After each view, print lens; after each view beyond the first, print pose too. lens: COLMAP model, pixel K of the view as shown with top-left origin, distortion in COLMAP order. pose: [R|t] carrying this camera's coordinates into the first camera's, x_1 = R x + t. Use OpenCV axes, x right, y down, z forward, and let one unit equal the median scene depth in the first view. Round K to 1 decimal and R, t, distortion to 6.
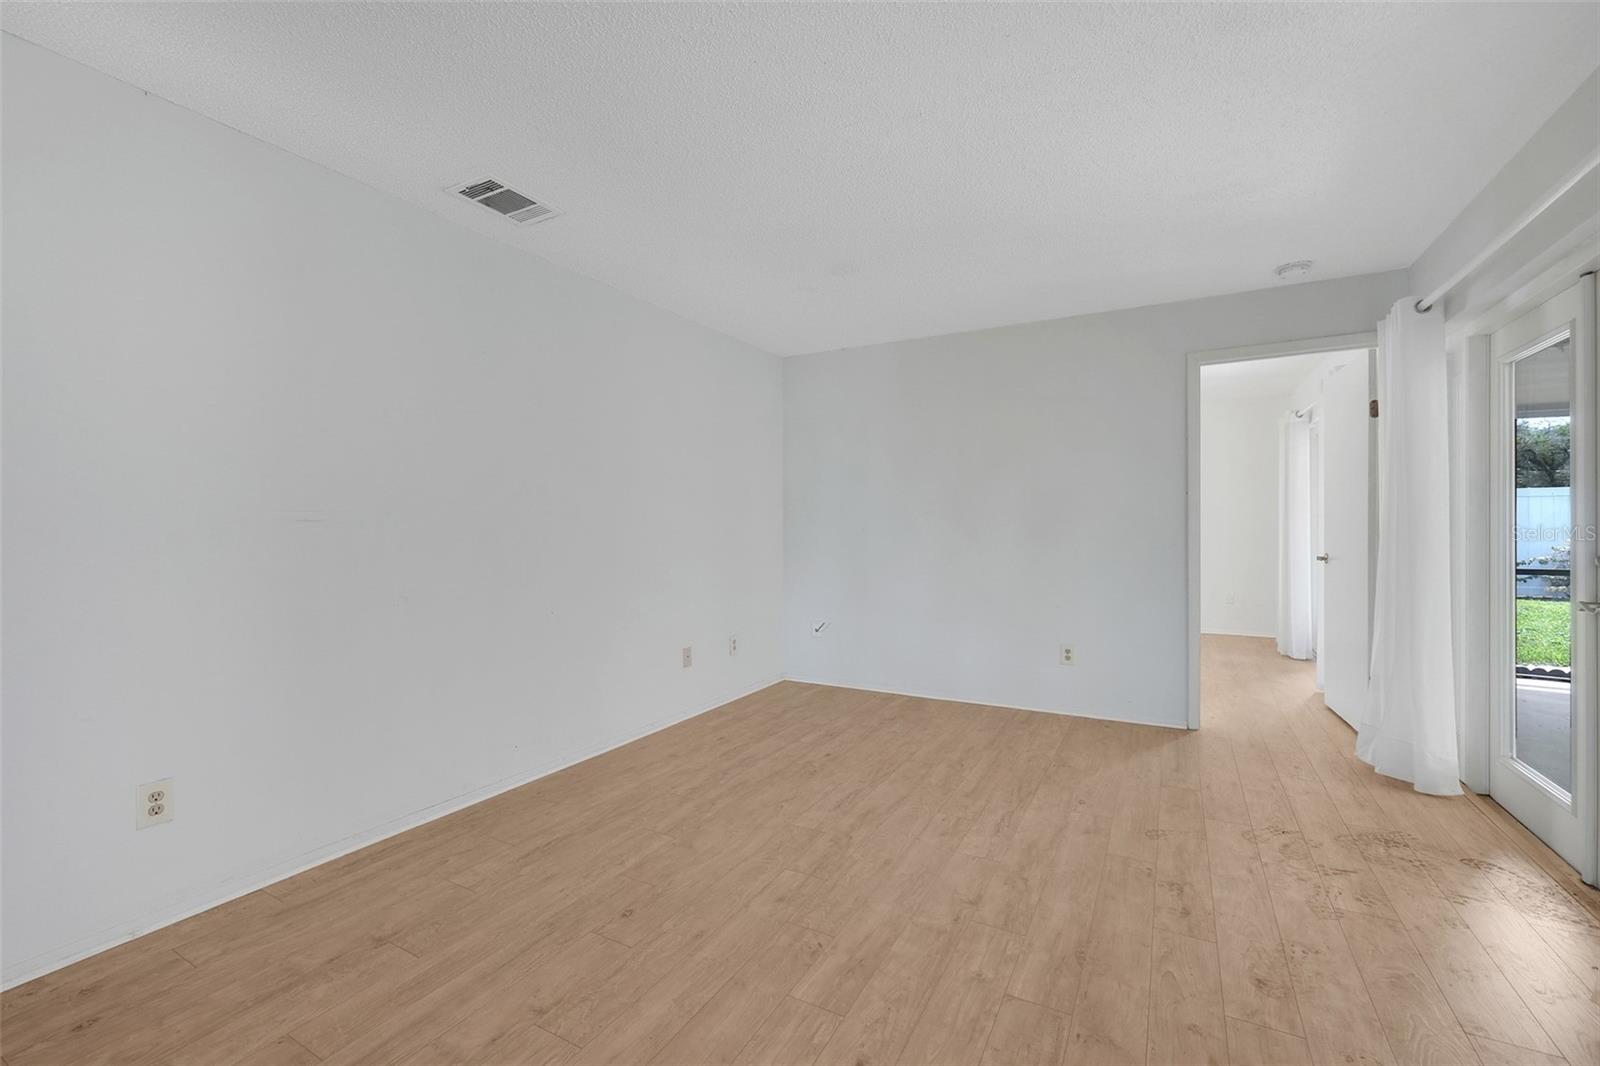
lens RADIAL K [[679.5, 0, 800.1], [0, 679.5, 522.8], [0, 0, 1]] dist [-0.000199, 0.000176]
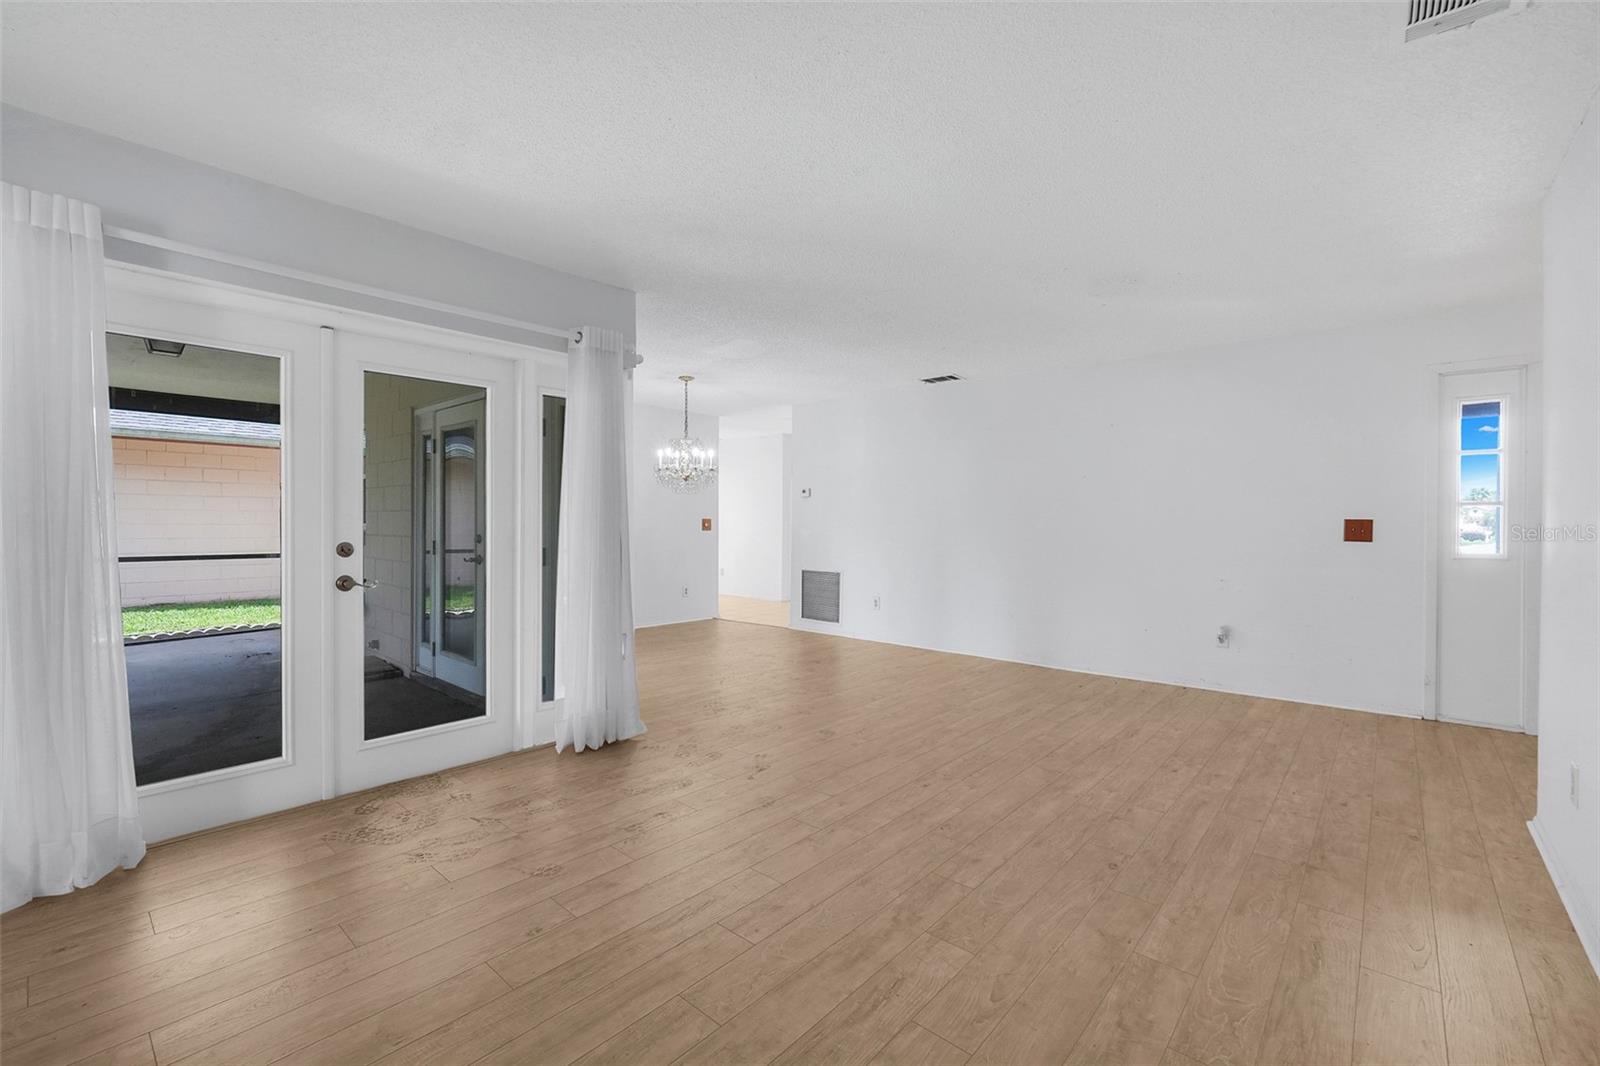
lens RADIAL K [[679.5, 0, 801.5], [0, 679.5, 531.6], [0, 0, 1]] dist [-0.000199, 0.000176]
pose [[-0.977573, -0.006067, 0.210509, 0.017029], [-0.003512, 0.999916, 0.012507, 0.002716], [-0.210567, 0.011488, -0.977512, 1.928867]]
